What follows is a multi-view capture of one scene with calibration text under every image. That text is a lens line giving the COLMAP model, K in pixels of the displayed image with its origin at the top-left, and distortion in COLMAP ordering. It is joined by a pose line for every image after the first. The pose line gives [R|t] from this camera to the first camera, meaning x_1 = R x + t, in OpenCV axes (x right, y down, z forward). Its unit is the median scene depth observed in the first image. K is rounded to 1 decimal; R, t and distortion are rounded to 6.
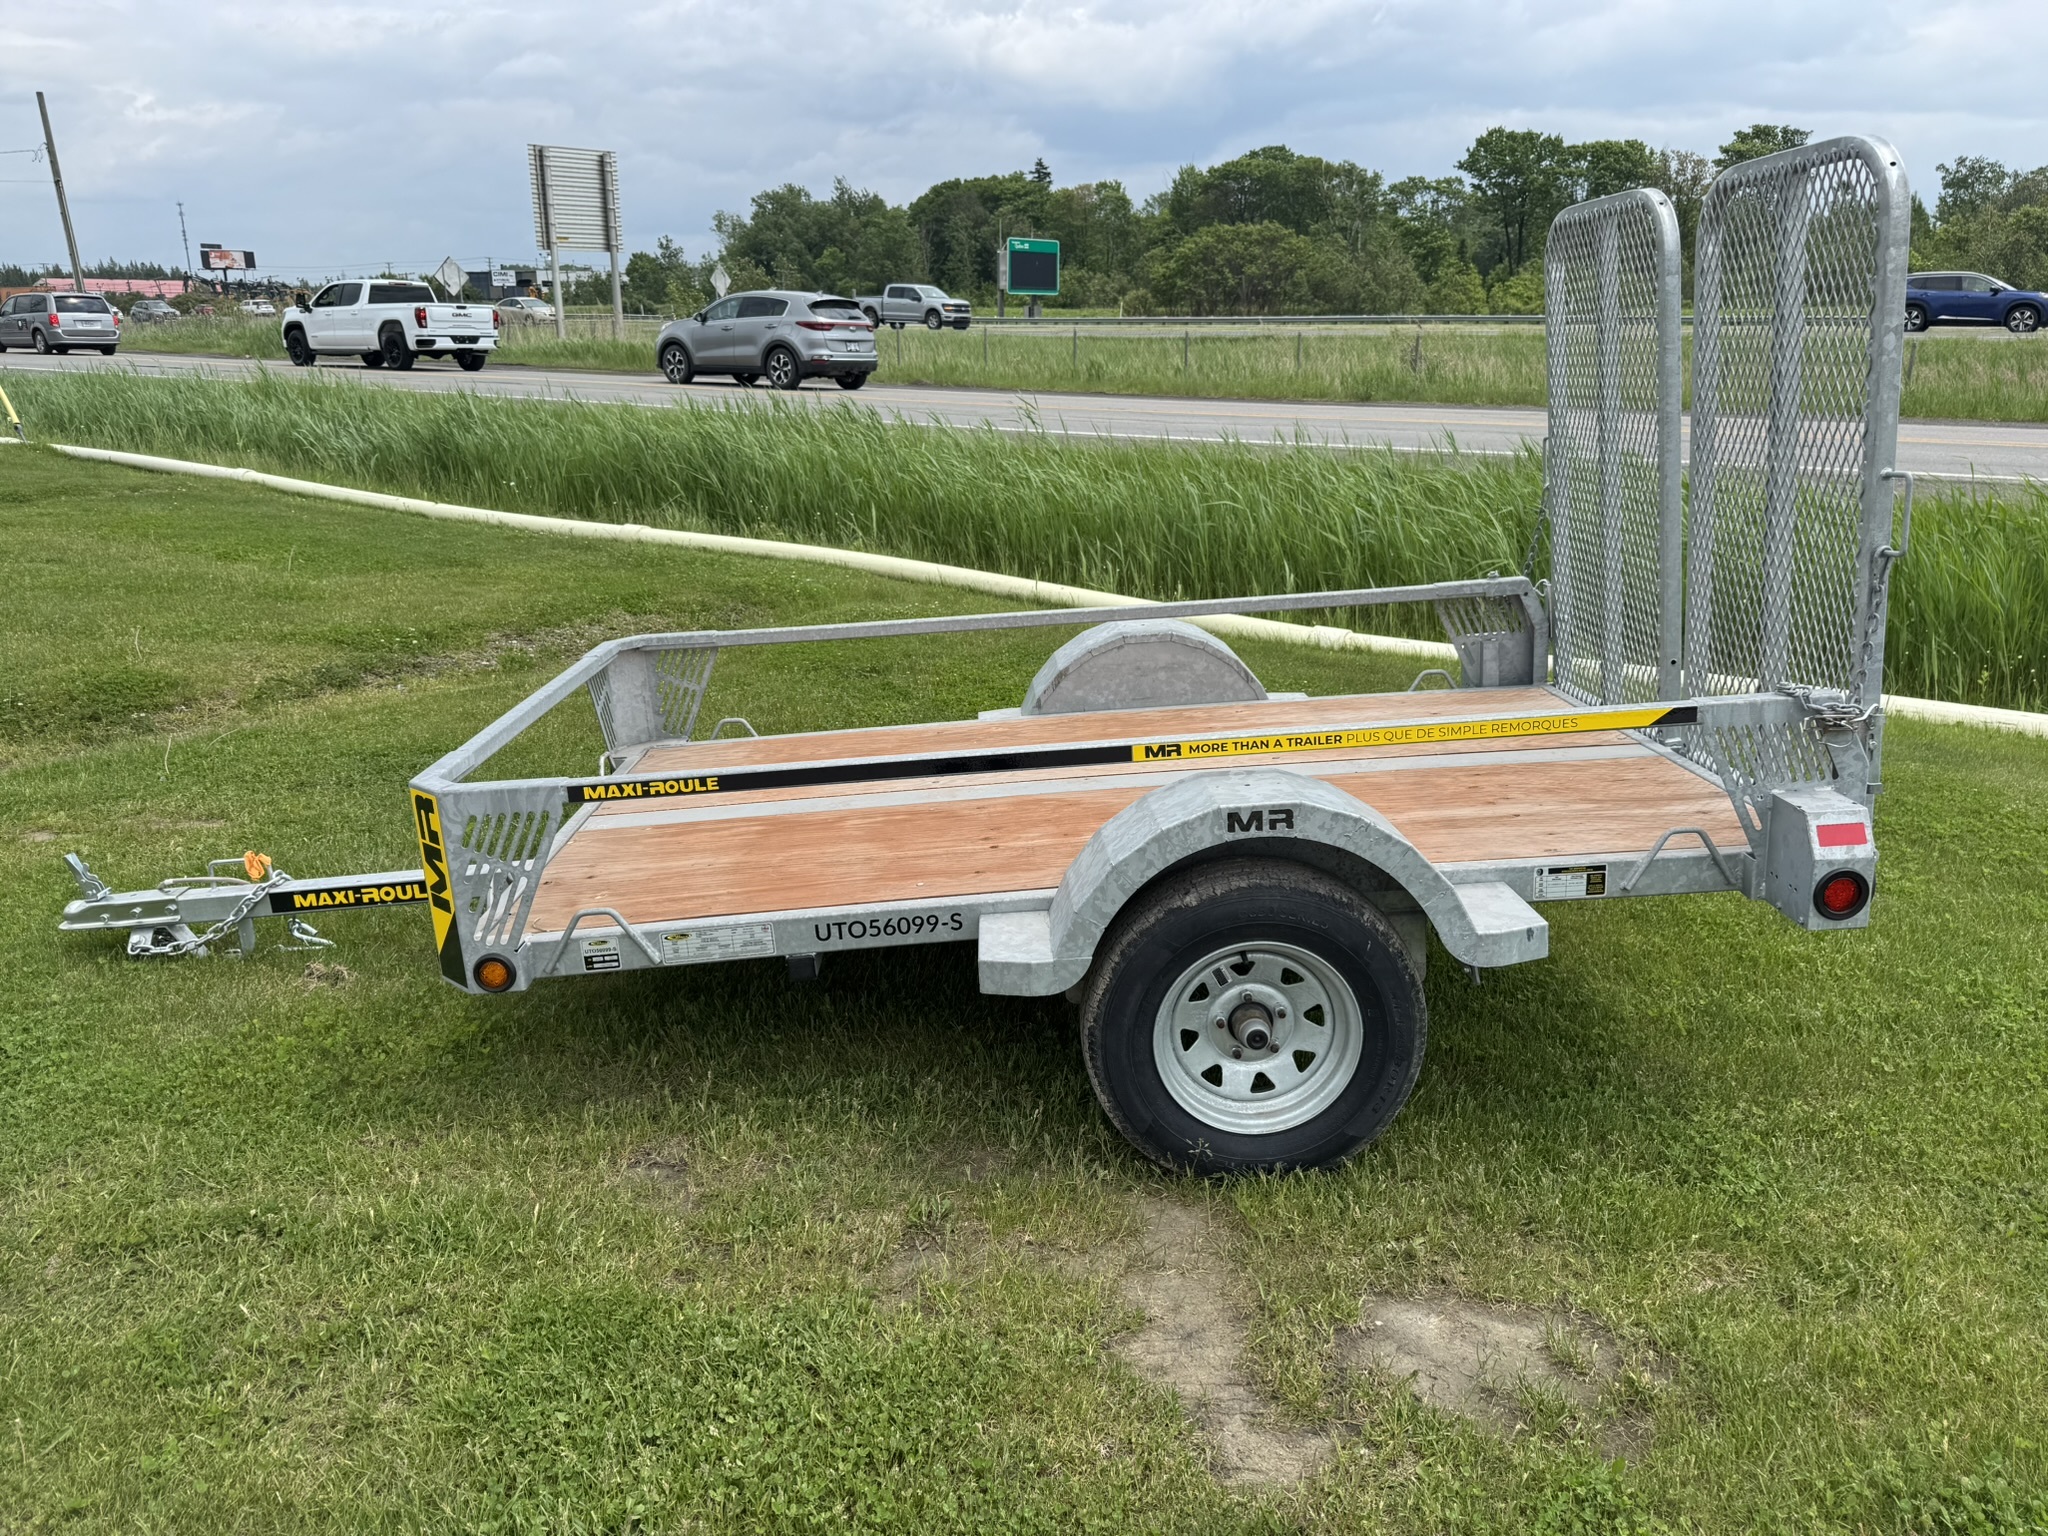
lens RADIAL K [[1478.3, 0, 1026.0], [0, 1478.3, 826.6], [0, 0, 1]] dist [-0.067564, 0.020772]
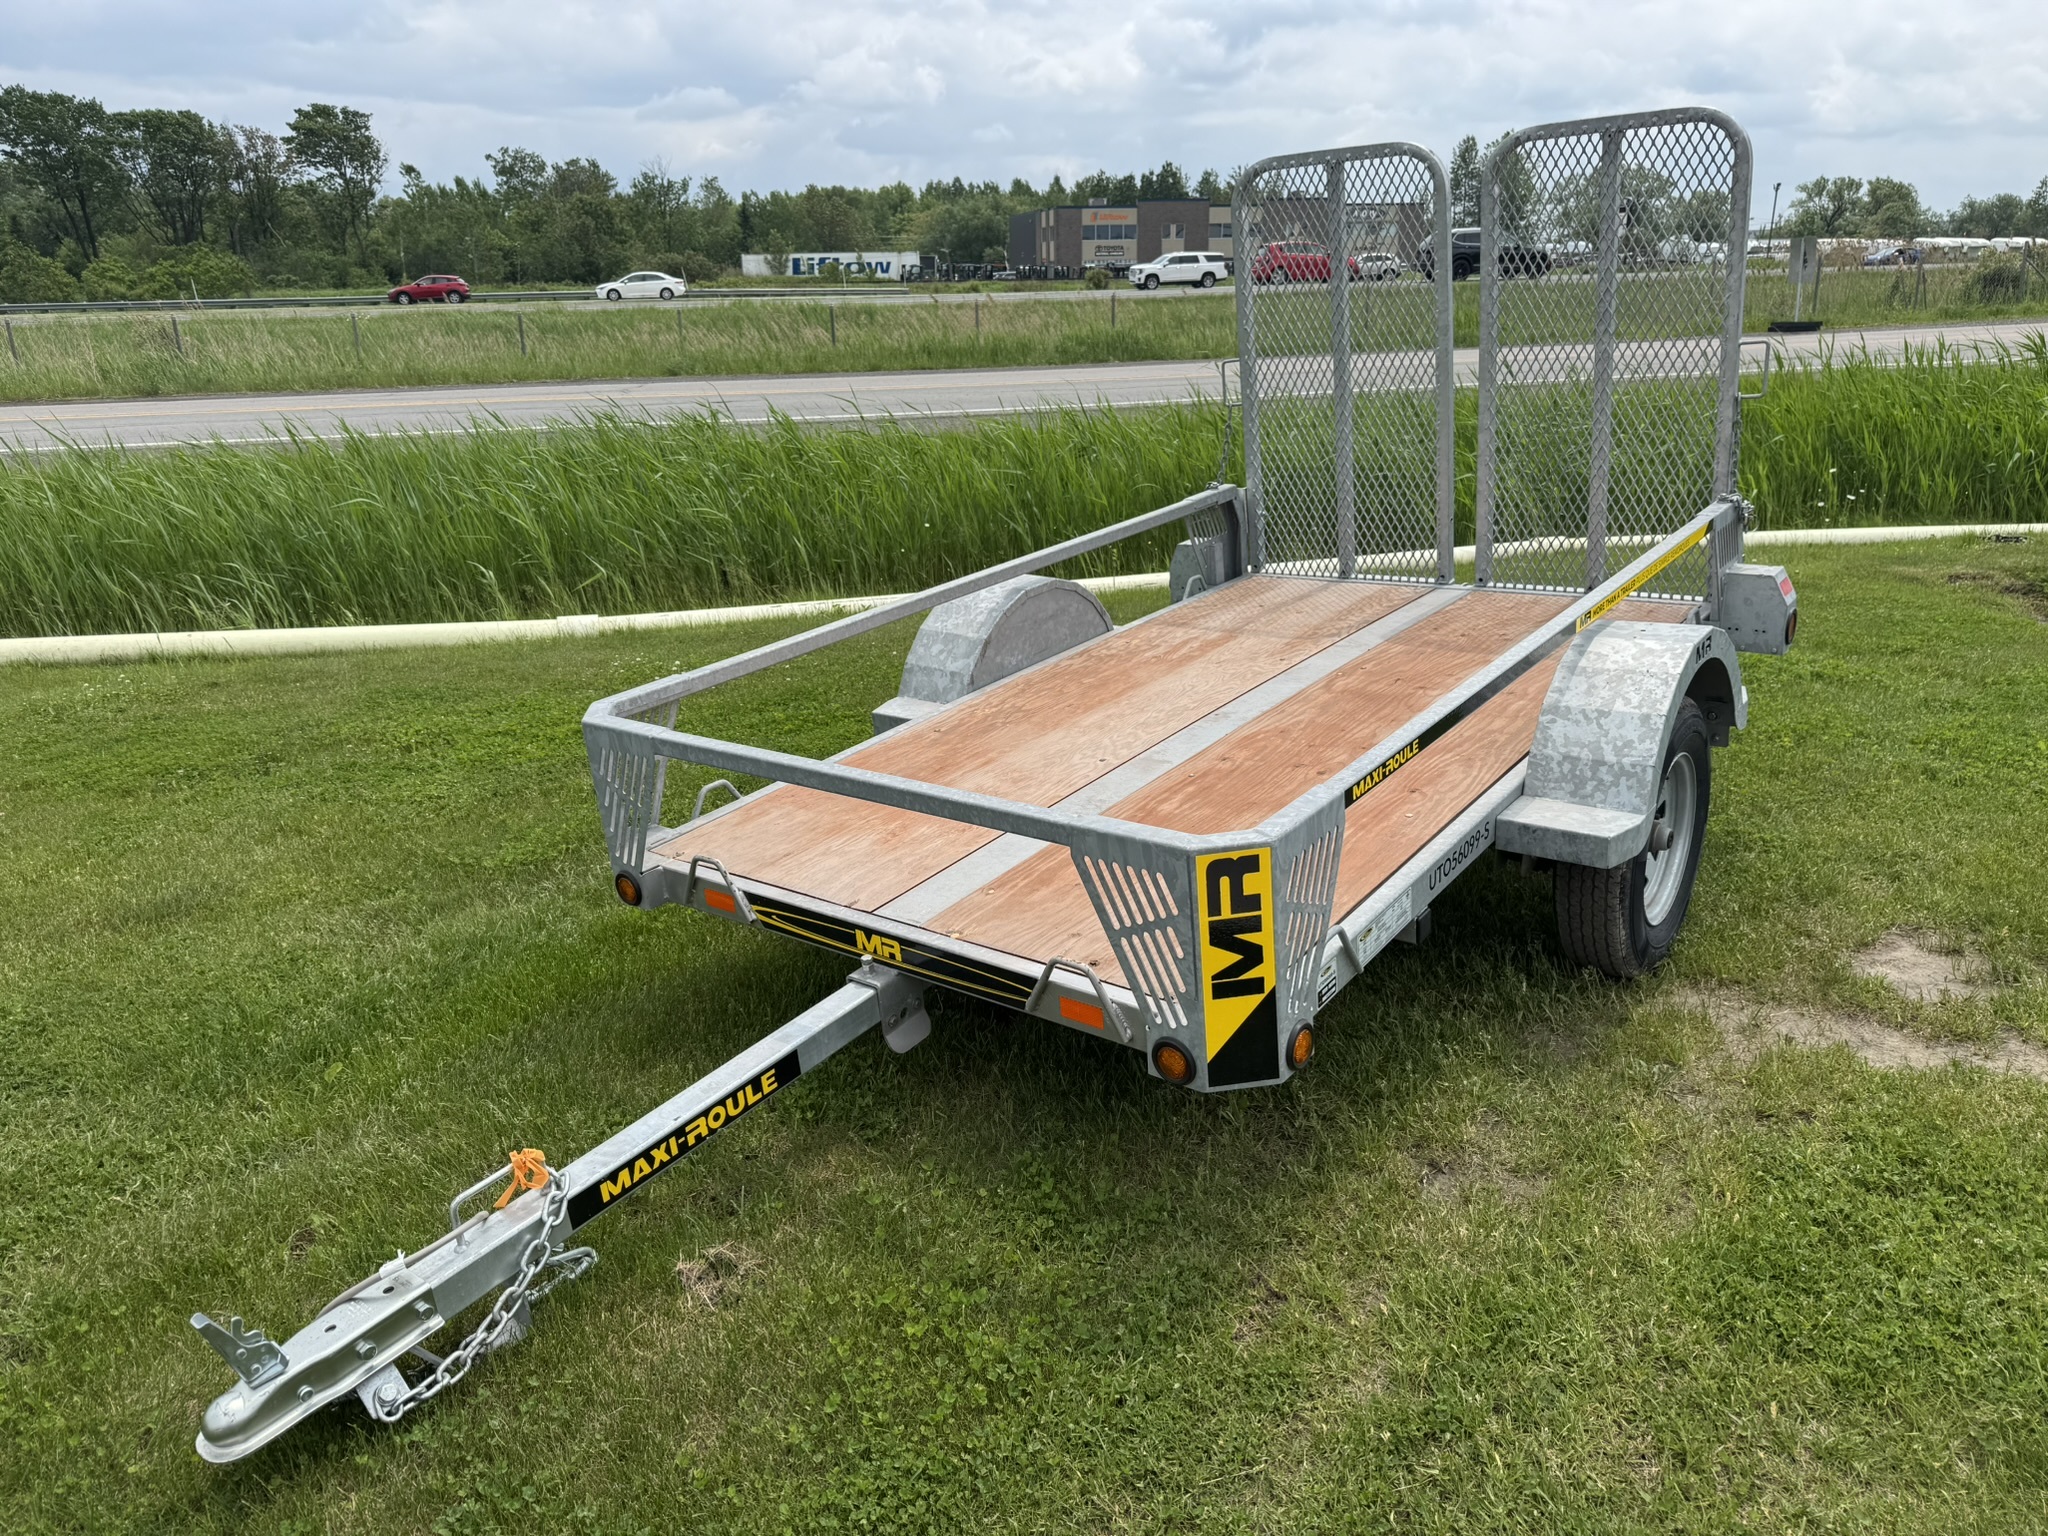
lens RADIAL K [[1453.1, 0, 1033.5], [0, 1453.1, 765.3], [0, 0, 1]] dist [0.039003, -0.040860]
pose [[0.612691, -0.246361, 0.750944, -0.096317], [0.270026, 0.958248, 0.094058, -0.015878], [-0.742762, 0.145146, 0.653634, 0.050280]]
